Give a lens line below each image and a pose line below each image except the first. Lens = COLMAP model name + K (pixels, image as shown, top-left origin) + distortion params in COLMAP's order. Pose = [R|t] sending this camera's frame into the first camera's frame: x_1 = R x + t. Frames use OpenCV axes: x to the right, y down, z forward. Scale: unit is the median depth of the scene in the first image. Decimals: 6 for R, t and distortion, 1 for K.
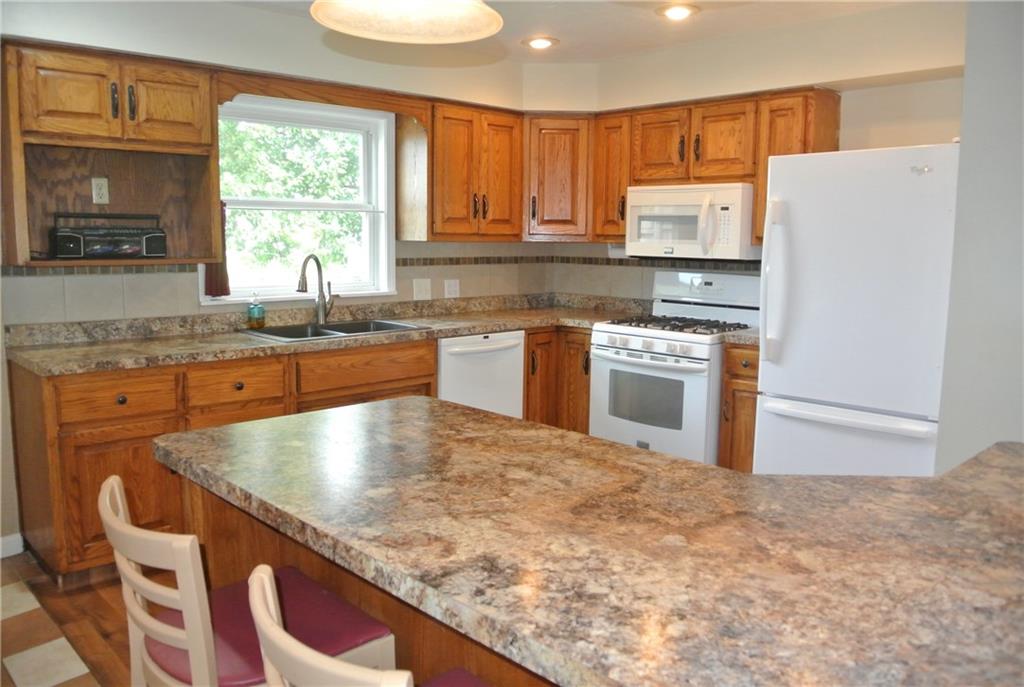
lens RADIAL K [[811.6, 0, 518.6], [0, 811.6, 350.2], [0, 0, 1]] dist [-0.086977, 0.039874]
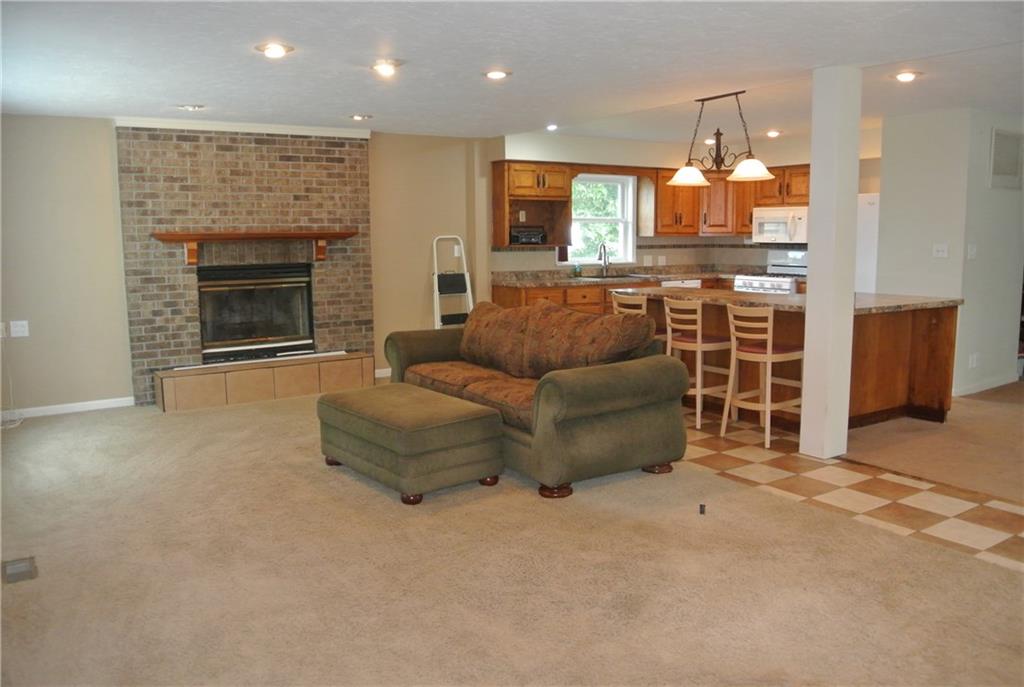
lens RADIAL K [[811.6, 0, 516.7], [0, 811.6, 346.9], [0, 0, 1]] dist [-0.086977, 0.039874]
pose [[0.983767, 0.006771, -0.179325, -0.092179], [-0.007068, 0.999975, -0.001016, 0.165816], [0.179313, 0.002267, 0.983789, -1.192257]]
